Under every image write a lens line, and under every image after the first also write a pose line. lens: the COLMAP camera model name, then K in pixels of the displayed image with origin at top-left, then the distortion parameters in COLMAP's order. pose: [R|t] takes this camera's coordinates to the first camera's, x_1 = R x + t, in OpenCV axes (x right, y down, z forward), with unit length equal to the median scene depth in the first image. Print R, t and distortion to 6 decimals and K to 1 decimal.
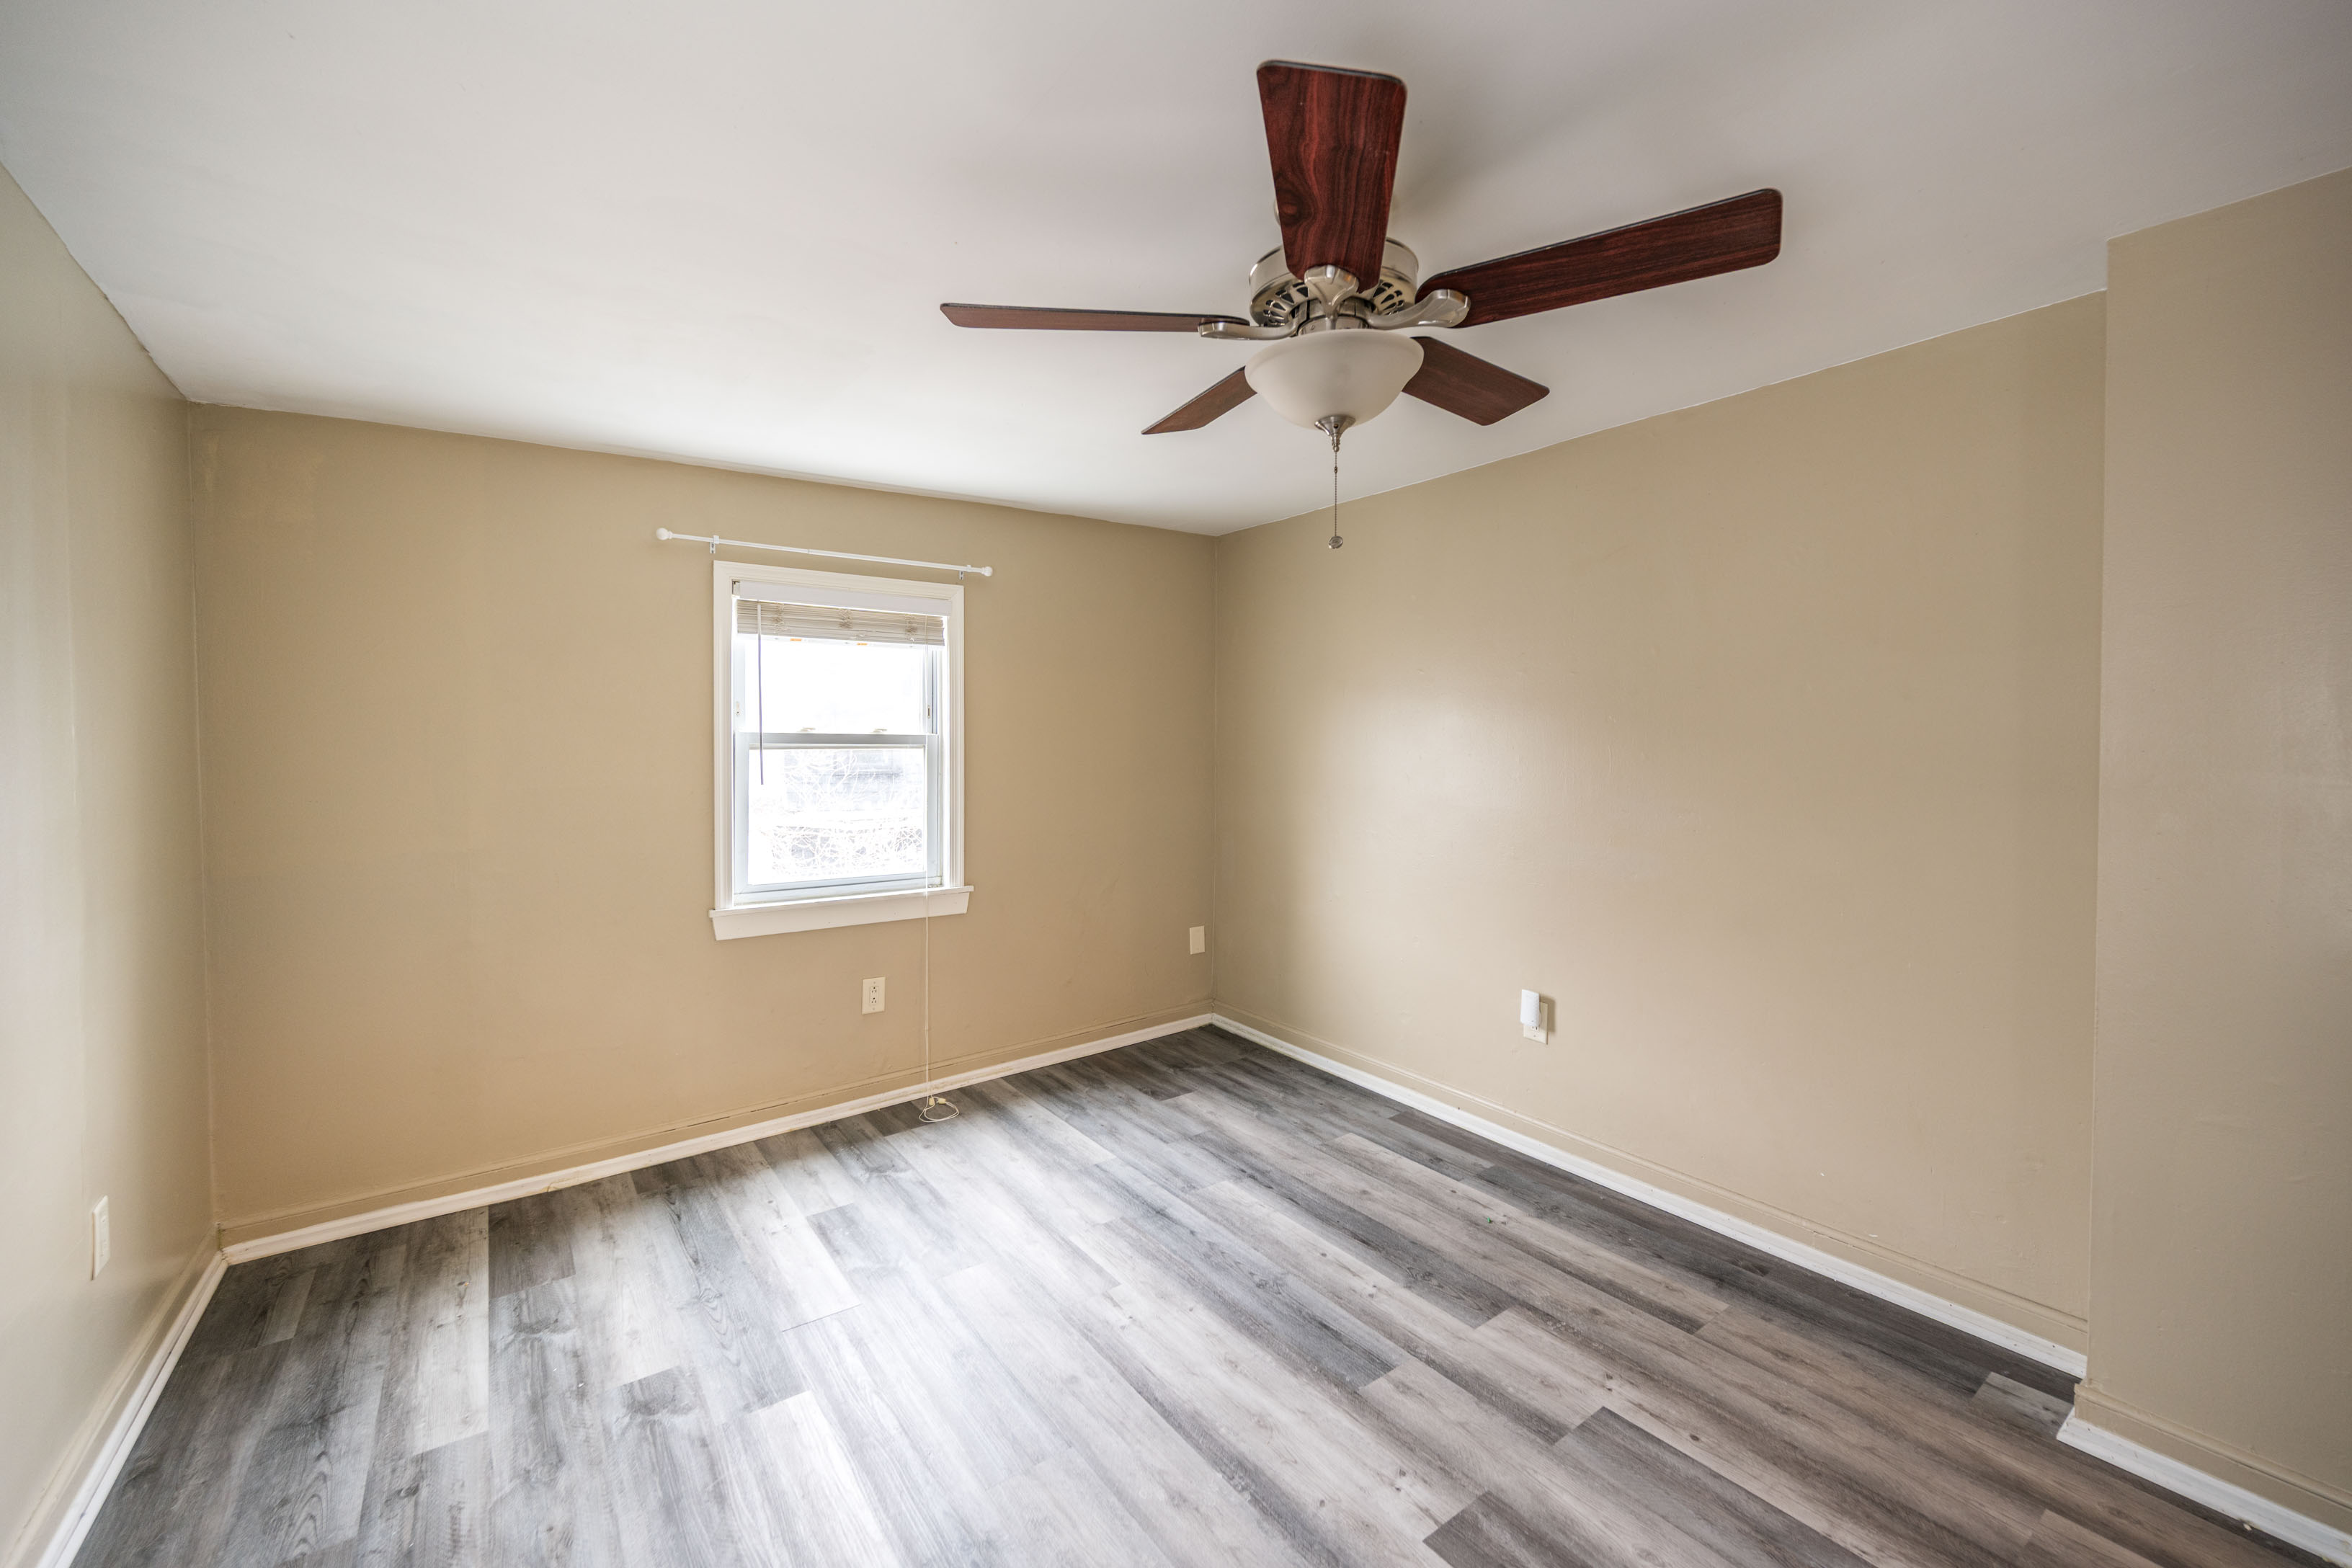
lens RADIAL K [[959.6, 0, 1169.4], [0, 959.6, 756.3], [0, 0, 1]] dist [-0.000136, -0.000155]
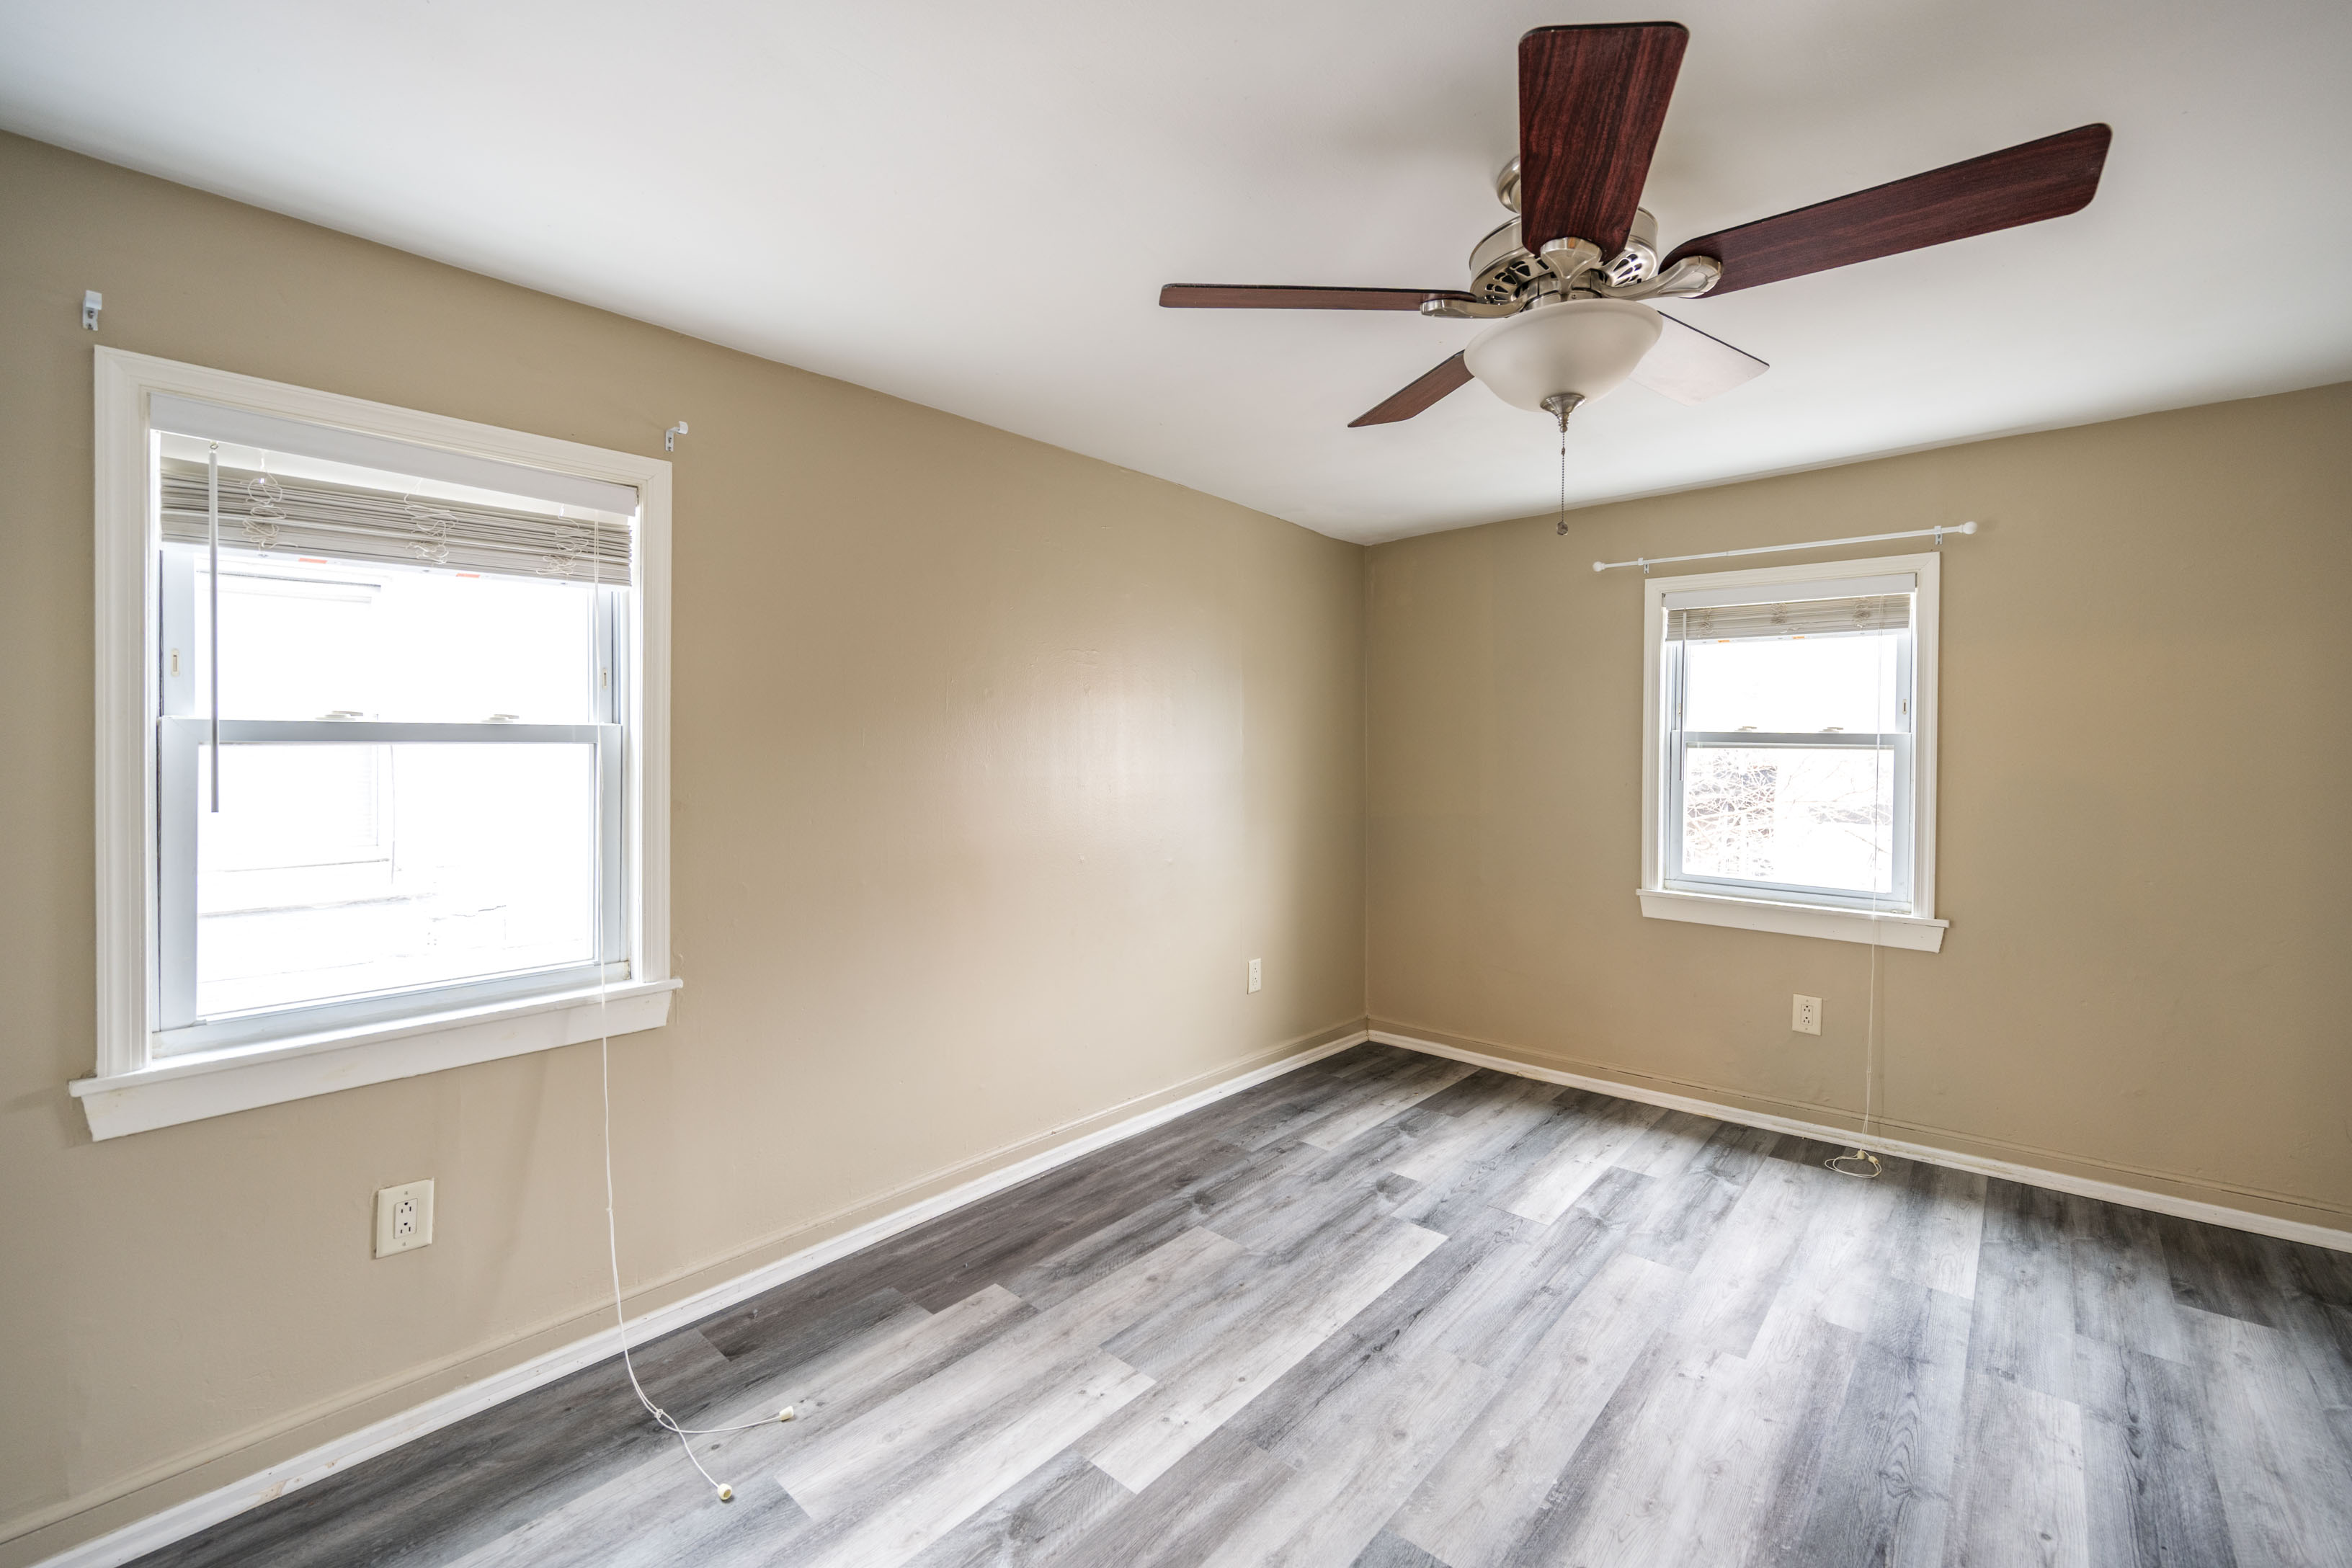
lens RADIAL K [[959.6, 0, 1169.4], [0, 959.6, 756.3], [0, 0, 1]] dist [-0.000136, -0.000155]
pose [[0.217298, 0.022060, -0.975856, 0.549608], [-0.021568, 0.999609, 0.017795, -0.004798], [0.975867, 0.017180, 0.217689, 0.230210]]
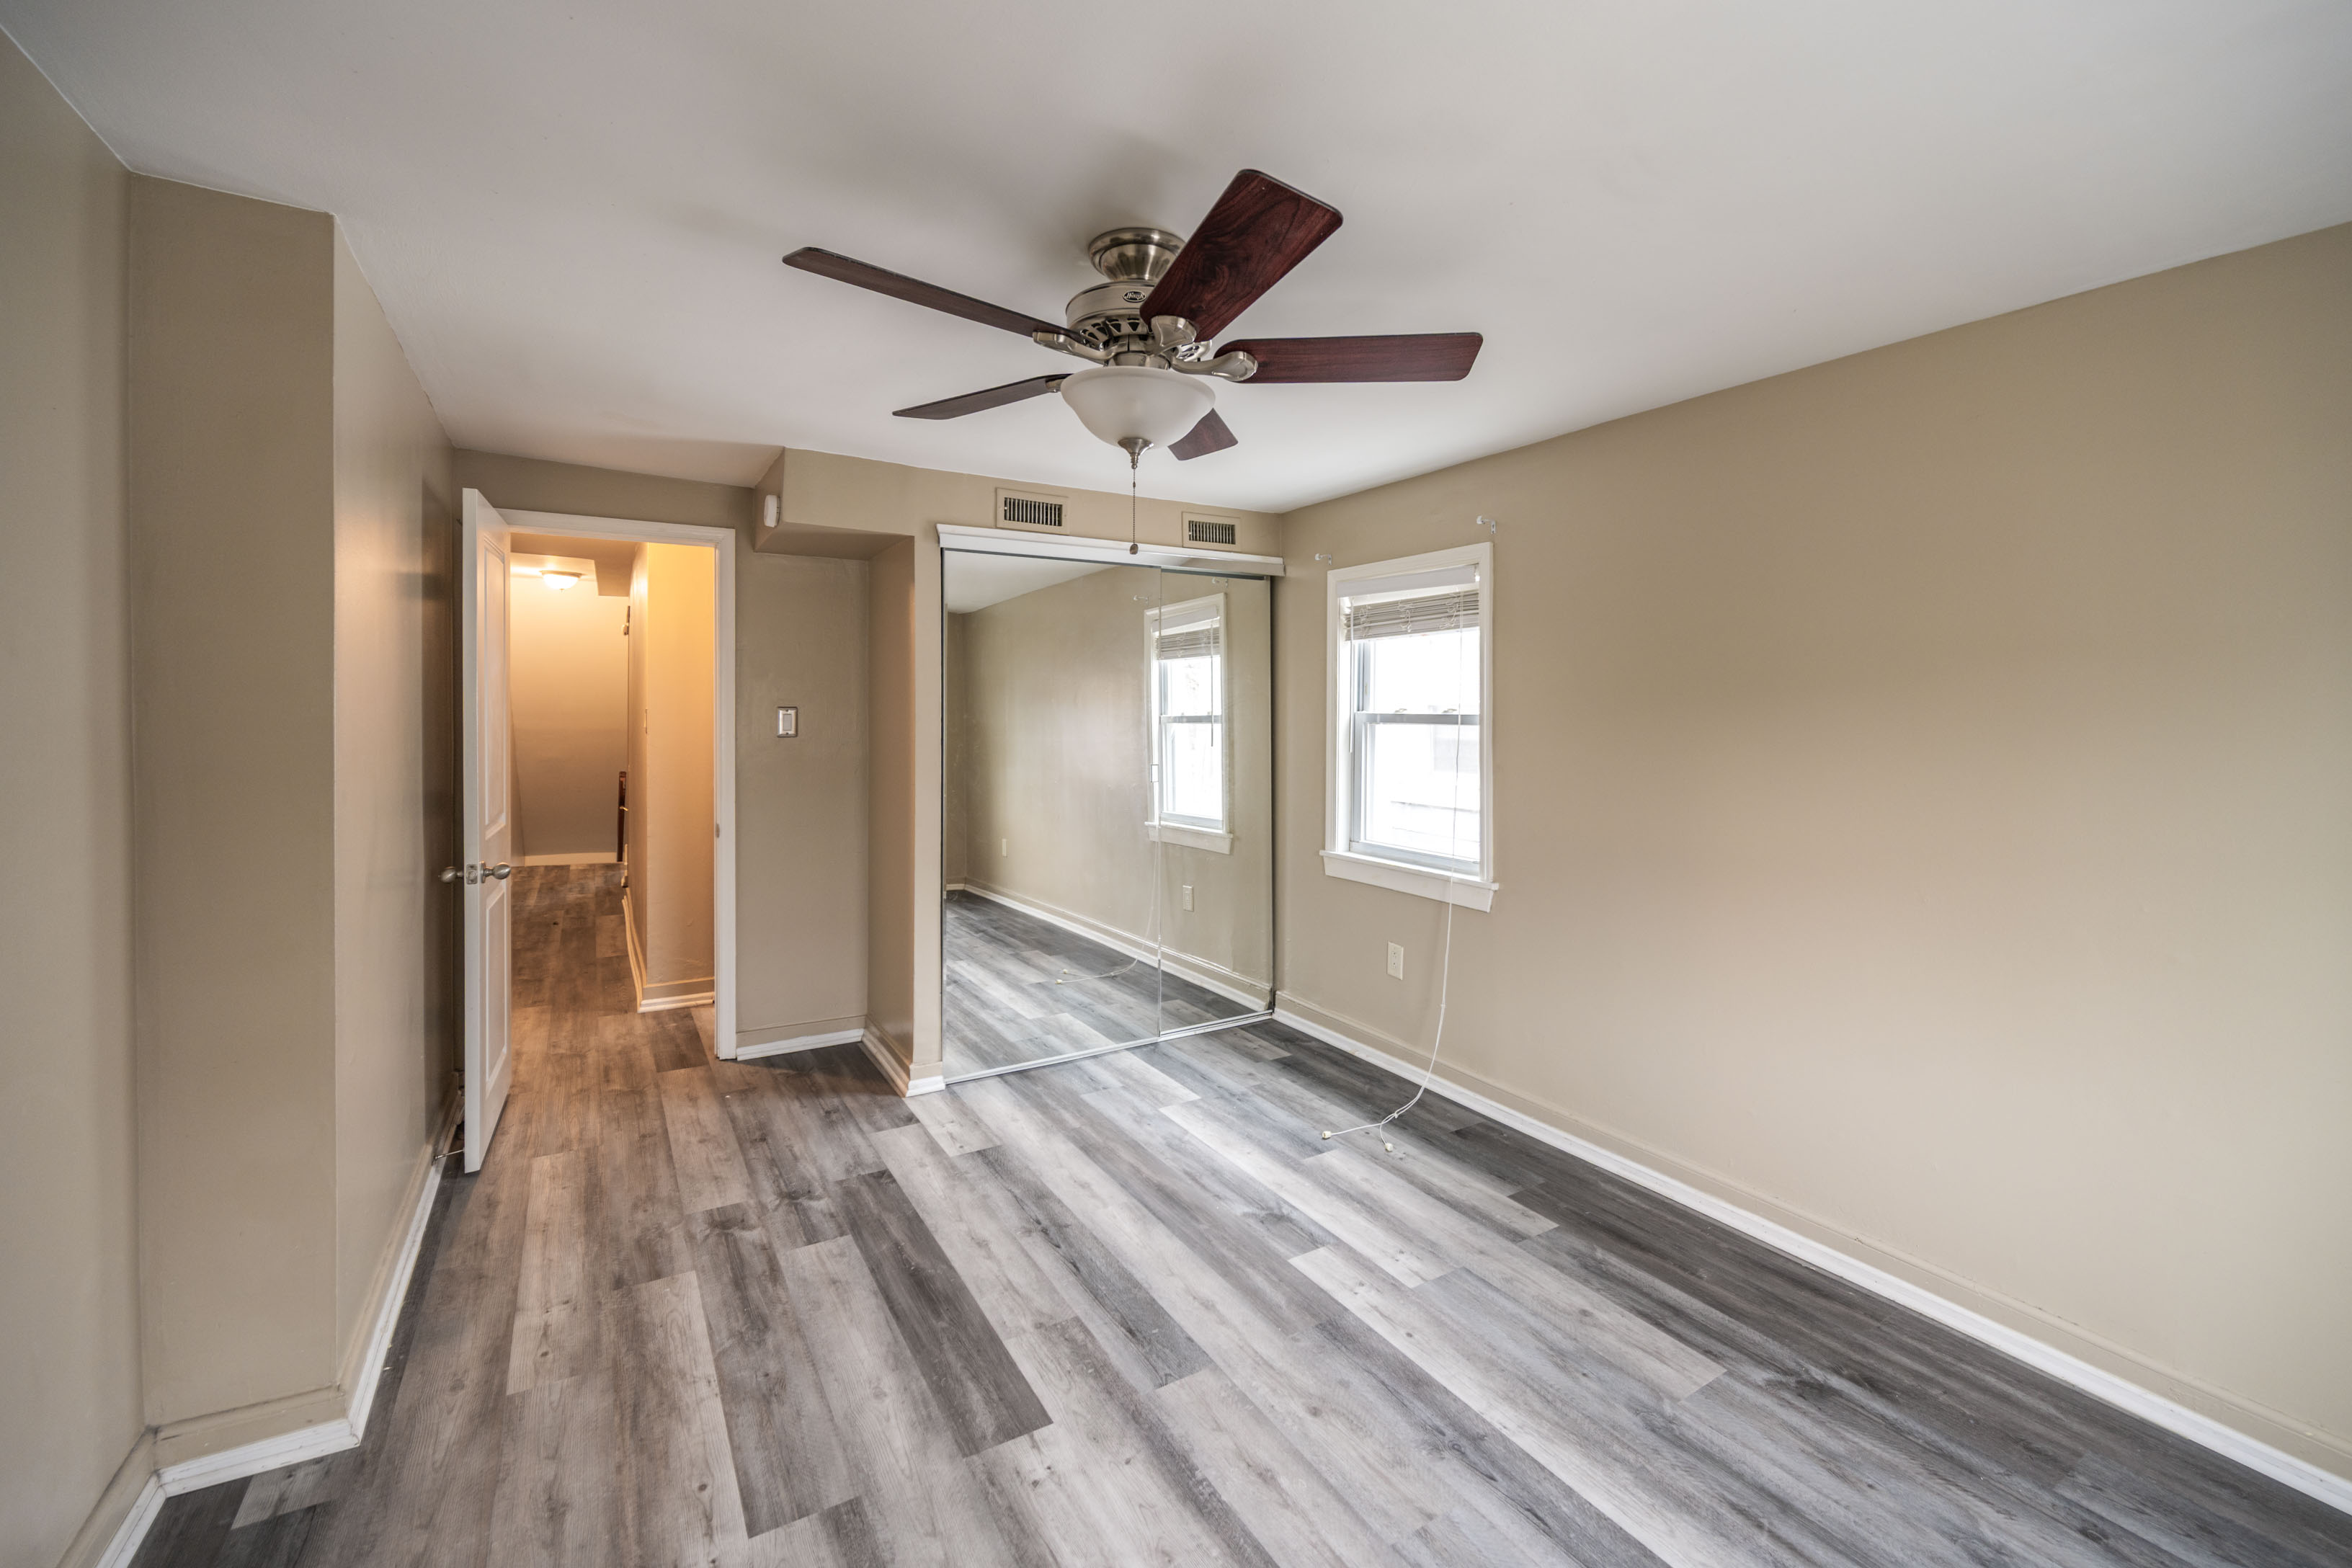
lens RADIAL K [[950.4, 0, 1212.7], [0, 950.4, 727.8], [0, 0, 1]] dist [-0.000656, -0.000188]
pose [[-0.999467, -0.003323, 0.032468, 0.021383], [-0.002256, 0.999458, 0.032845, -0.027206], [-0.032560, 0.032754, -0.998933, 1.150382]]
